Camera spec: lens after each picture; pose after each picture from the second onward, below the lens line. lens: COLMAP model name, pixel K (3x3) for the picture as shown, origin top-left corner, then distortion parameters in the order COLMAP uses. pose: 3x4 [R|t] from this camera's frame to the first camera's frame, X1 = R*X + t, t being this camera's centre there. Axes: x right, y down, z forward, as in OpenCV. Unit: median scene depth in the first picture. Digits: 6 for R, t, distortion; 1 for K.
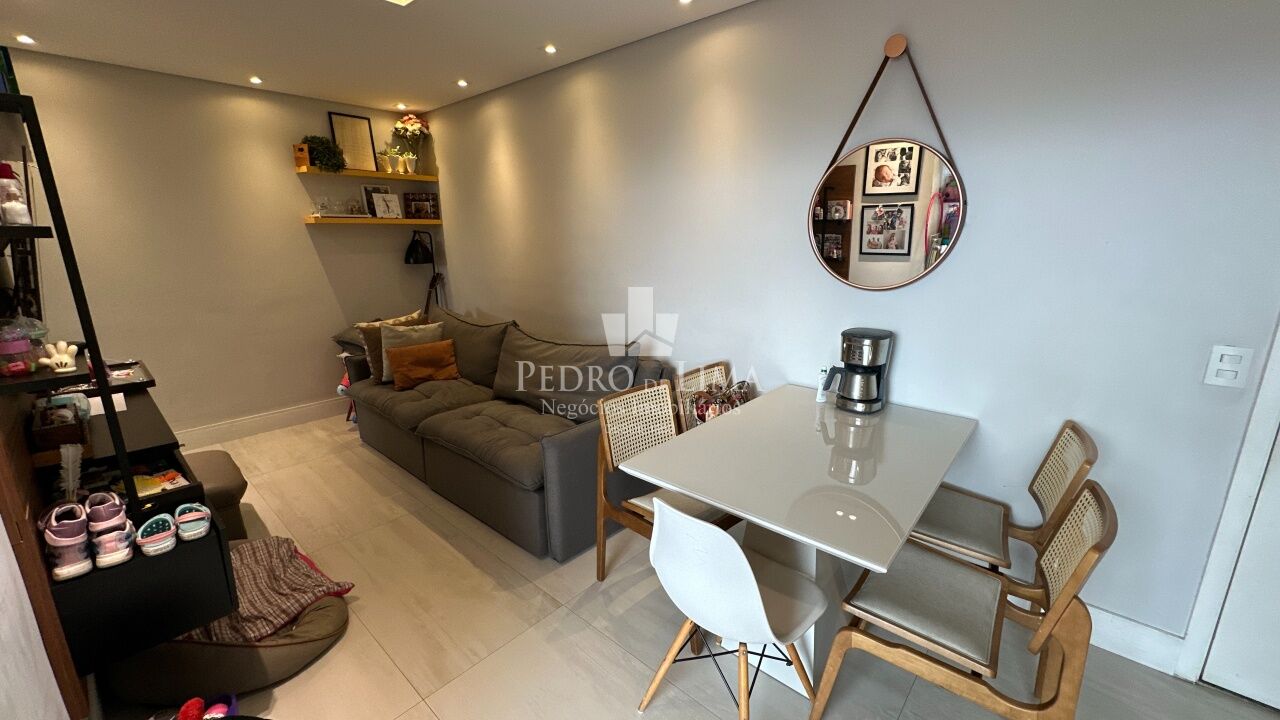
lens RADIAL K [[508.9, 0, 640.5], [0, 508.9, 362.0], [0, 0, 1]] dist [-0.006265, 0.000312]
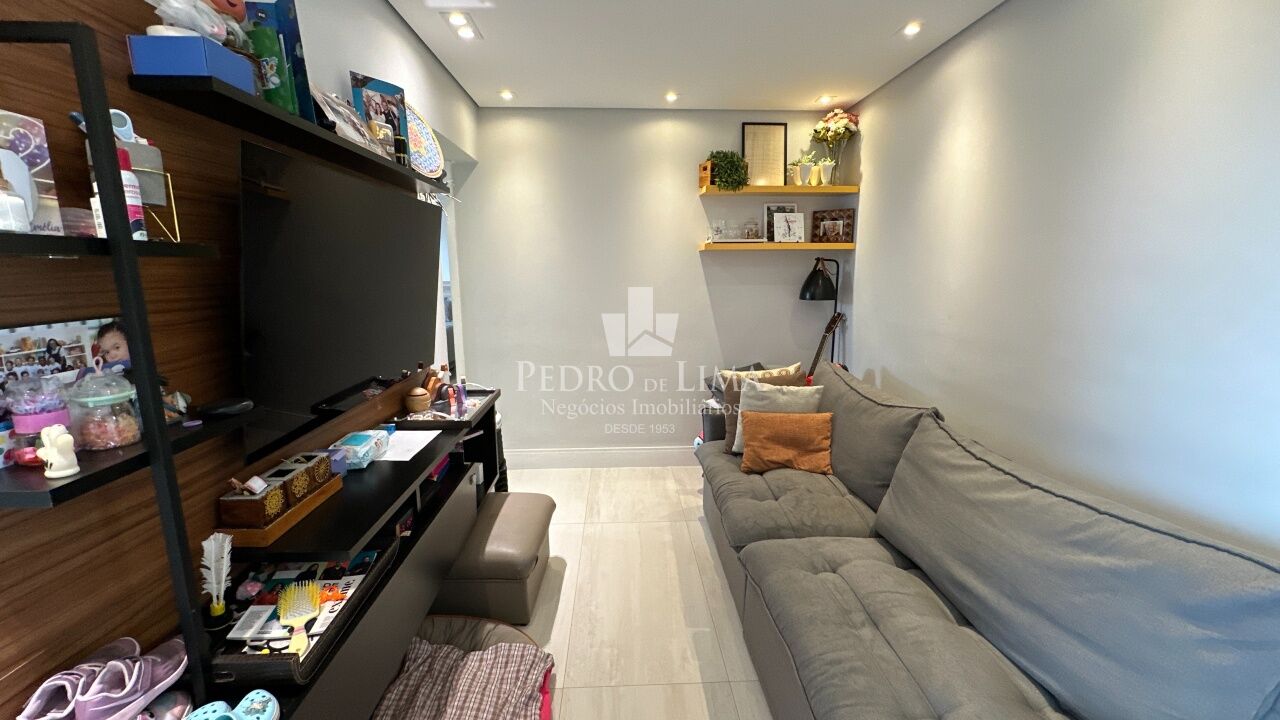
lens RADIAL K [[508.9, 0, 640.5], [0, 508.9, 362.0], [0, 0, 1]] dist [-0.006265, 0.000312]
pose [[0.699287, 0.130325, -0.702861, -0.083165], [-0.171799, 0.985062, 0.011725, -0.079957], [0.693890, 0.112552, 0.711231, 0.344856]]
